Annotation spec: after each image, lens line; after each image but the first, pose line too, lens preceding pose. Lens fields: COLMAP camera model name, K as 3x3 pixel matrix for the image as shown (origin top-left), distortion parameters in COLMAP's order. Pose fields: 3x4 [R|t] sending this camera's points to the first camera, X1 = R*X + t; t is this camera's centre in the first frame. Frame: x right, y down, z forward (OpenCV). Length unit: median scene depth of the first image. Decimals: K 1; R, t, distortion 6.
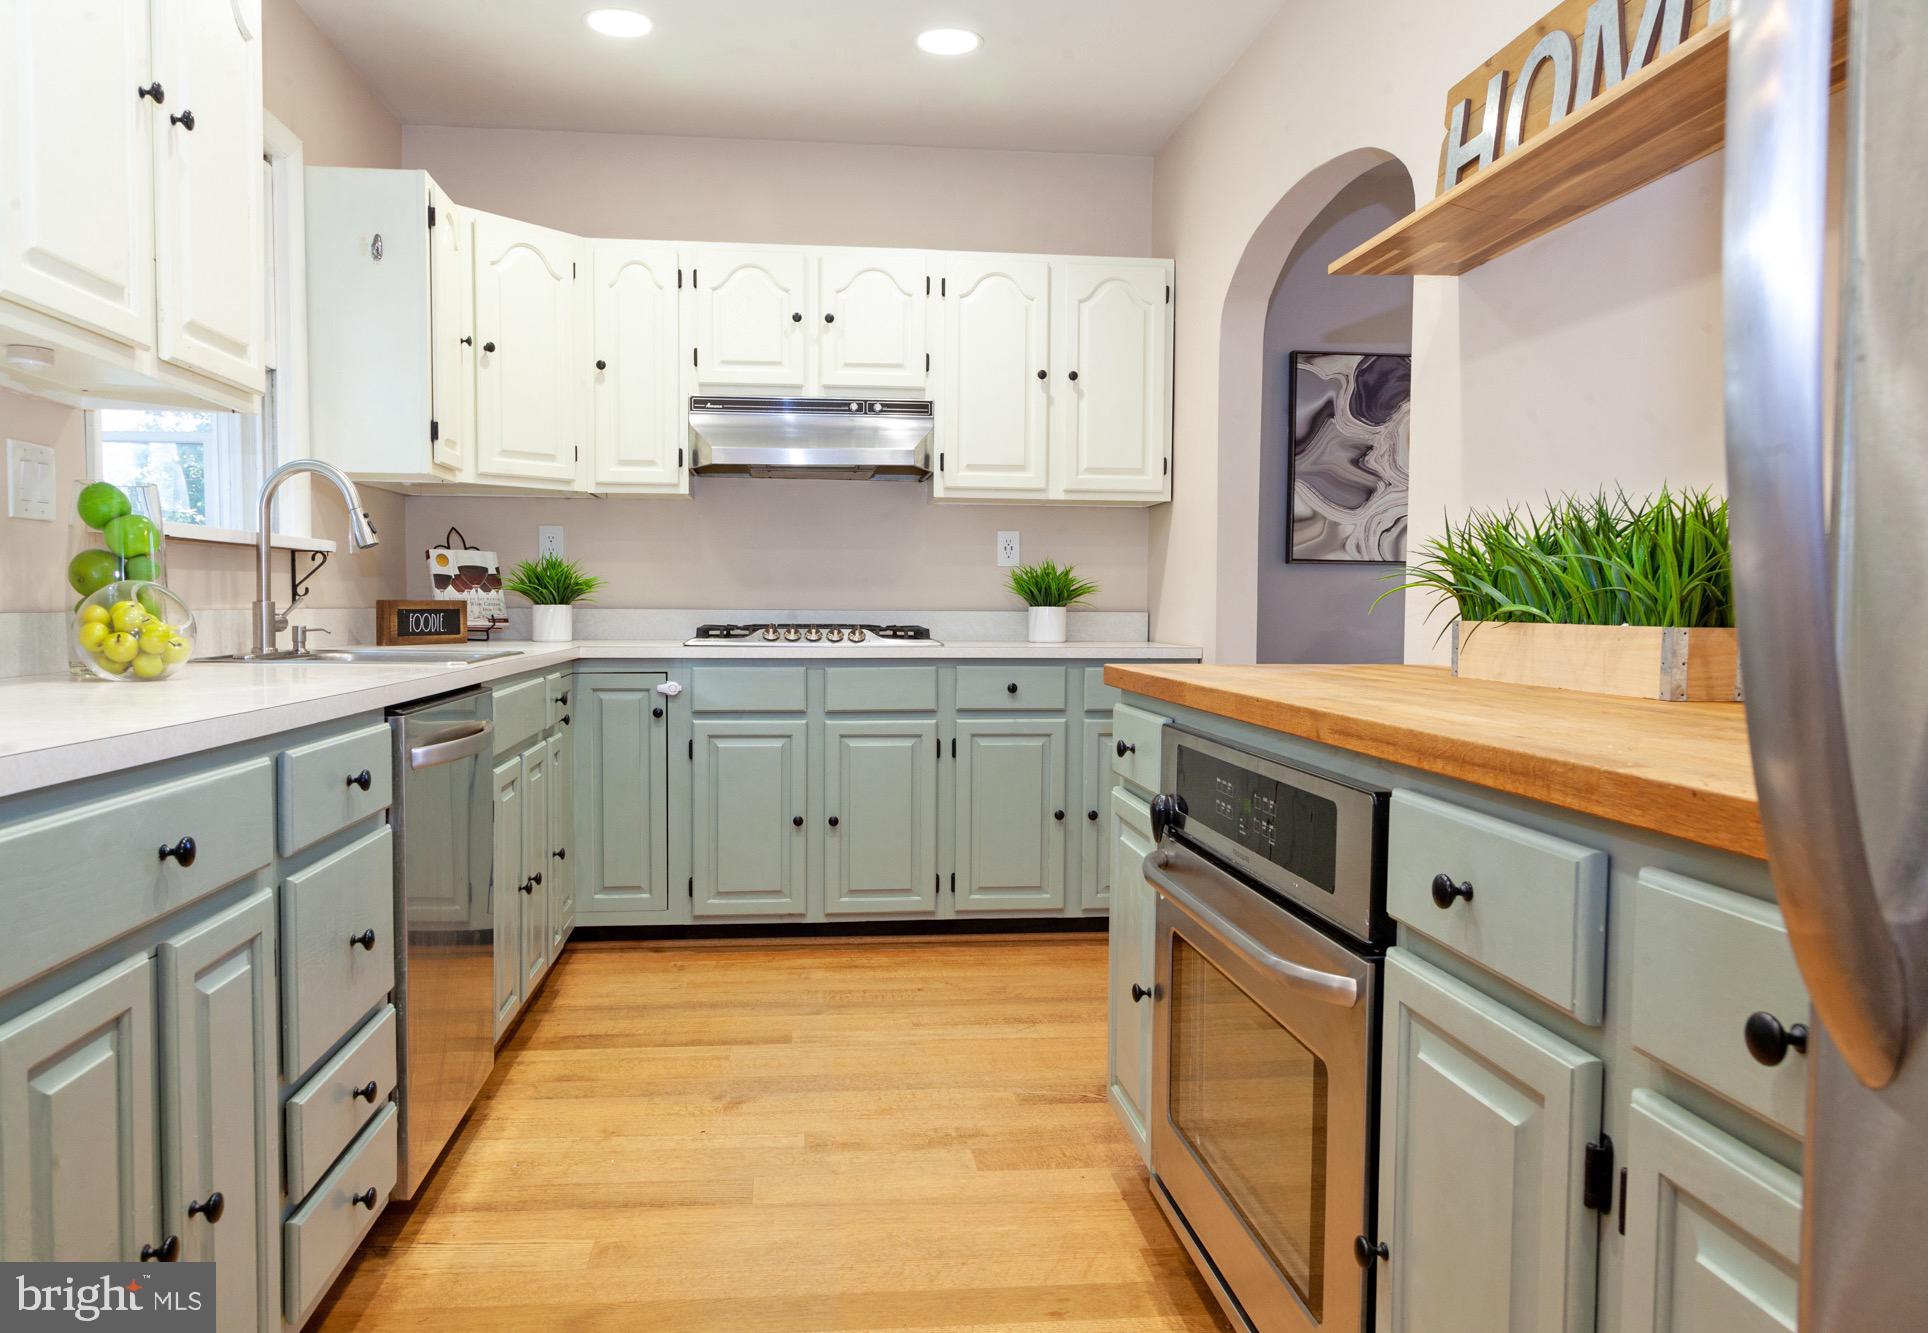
lens RADIAL K [[1309.6, 0, 964.0], [0, 1309.6, 666.5], [0, 0, 1]] dist [0.010435, 0.002835]
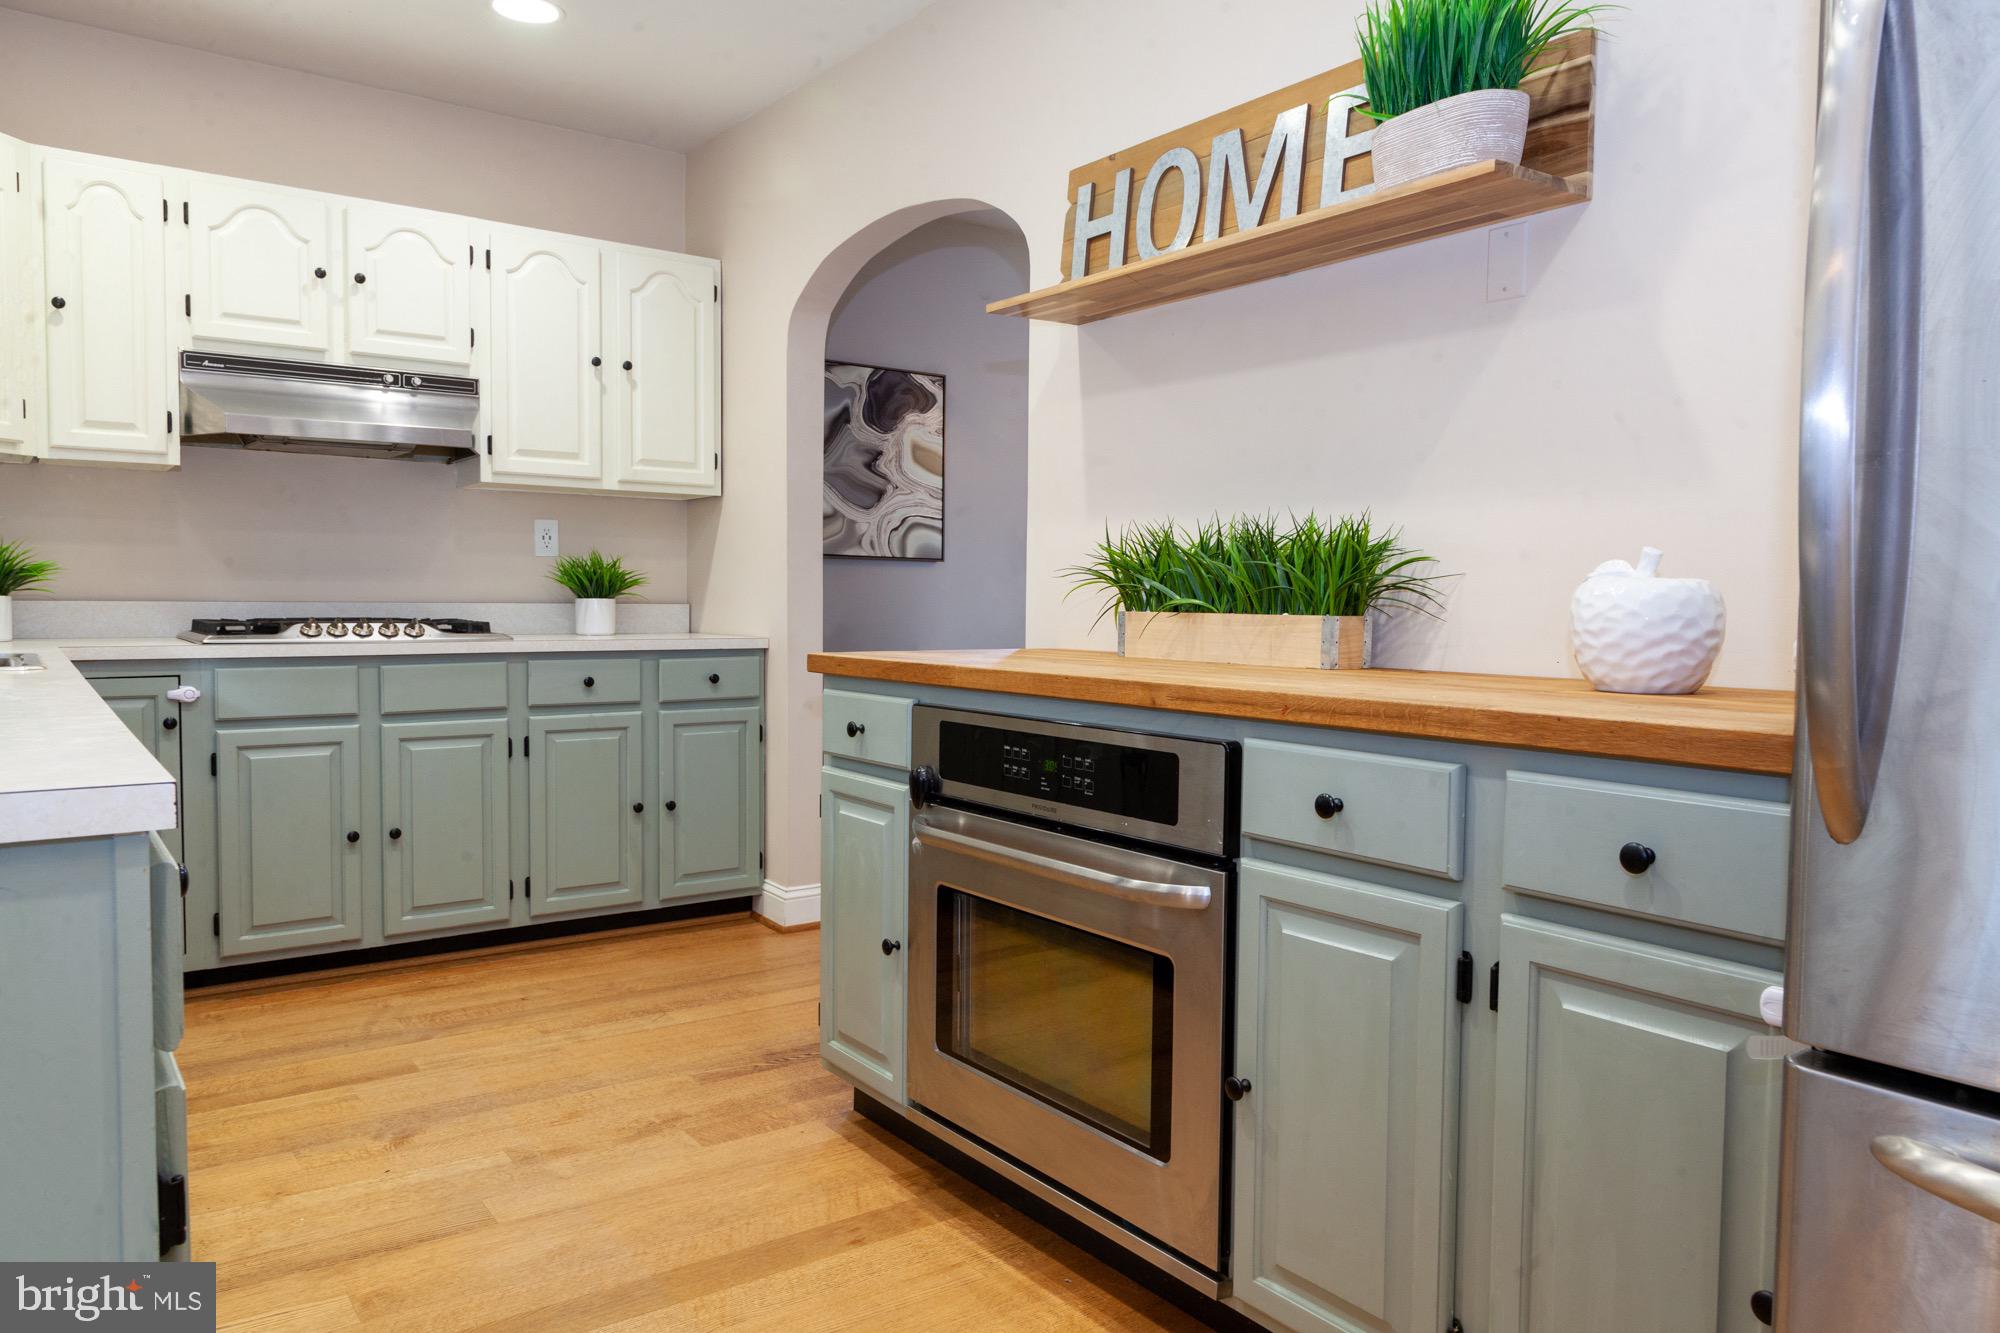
lens RADIAL K [[1335.0, 0, 1000.0], [0, 1335.0, 666.5], [0, 0, 1]] dist [0.004175, -0.000101]
pose [[0.866349, -0.024879, 0.498819, -0.197669], [0.021674, 0.999690, 0.012218, -0.000545], [-0.498968, 0.000227, 0.866620, -0.017473]]
